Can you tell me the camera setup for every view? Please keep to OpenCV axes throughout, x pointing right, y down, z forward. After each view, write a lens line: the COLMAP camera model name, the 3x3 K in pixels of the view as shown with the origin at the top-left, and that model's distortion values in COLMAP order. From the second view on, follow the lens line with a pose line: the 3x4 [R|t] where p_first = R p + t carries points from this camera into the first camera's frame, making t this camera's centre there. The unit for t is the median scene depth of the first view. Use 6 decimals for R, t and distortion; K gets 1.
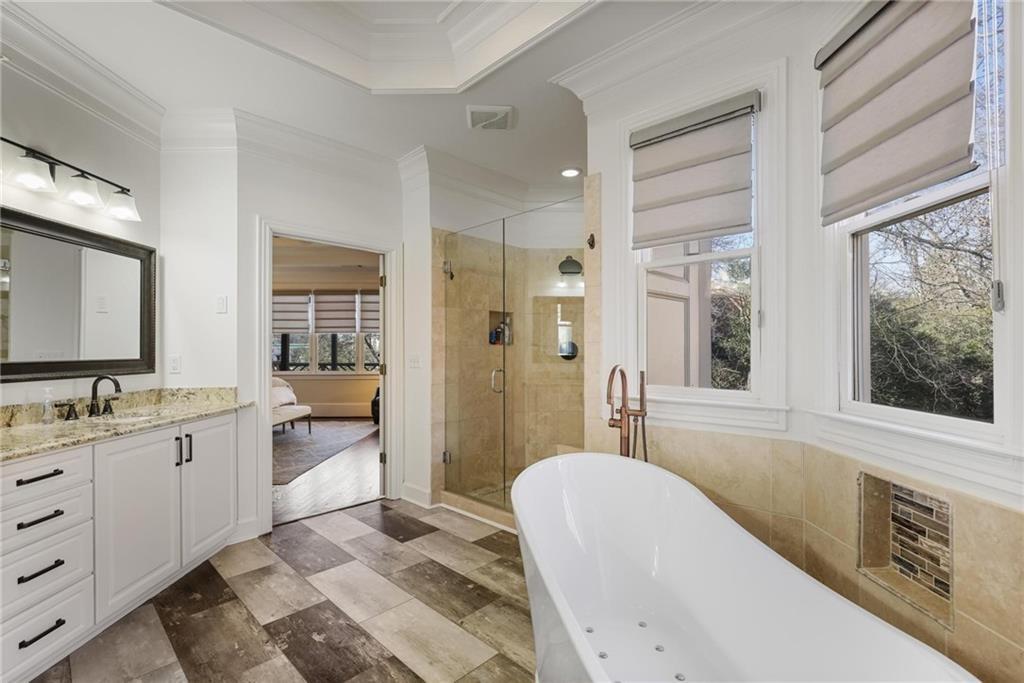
lens RADIAL K [[463.8, 0, 512.5], [0, 463.8, 346.9], [0, 0, 1]] dist [-0.001045, 0.000108]
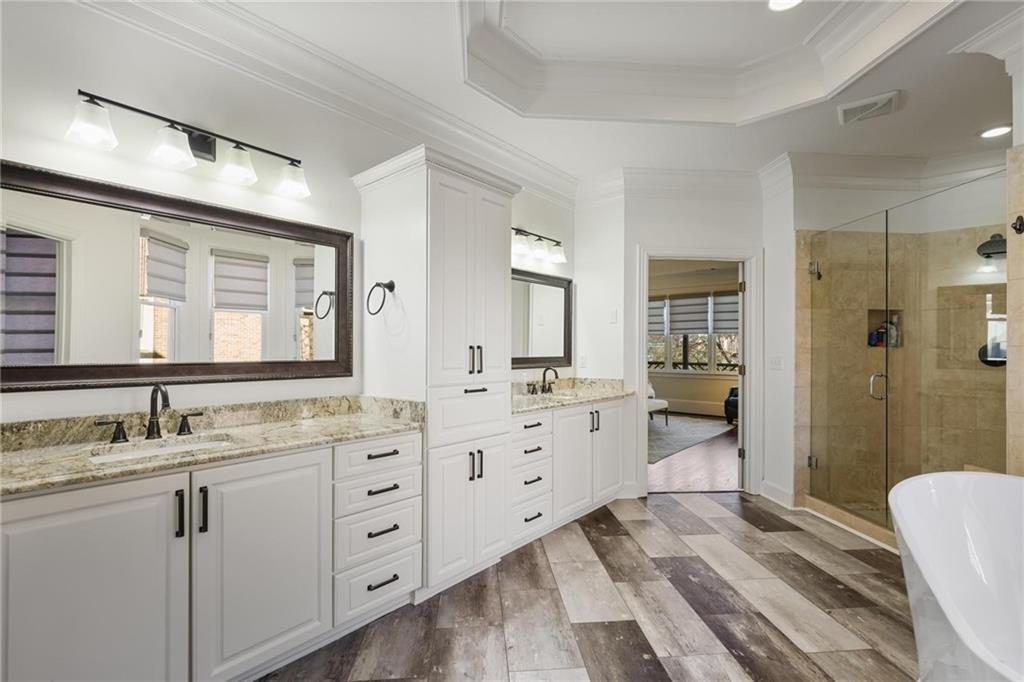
lens RADIAL K [[463.8, 0, 512.5], [0, 463.8, 346.4], [0, 0, 1]] dist [-0.001045, 0.000108]
pose [[0.756427, 0.002739, -0.654072, 0.021573], [-0.002592, 0.999996, 0.001191, -0.006267], [0.654072, 0.000795, 0.756432, -0.177543]]
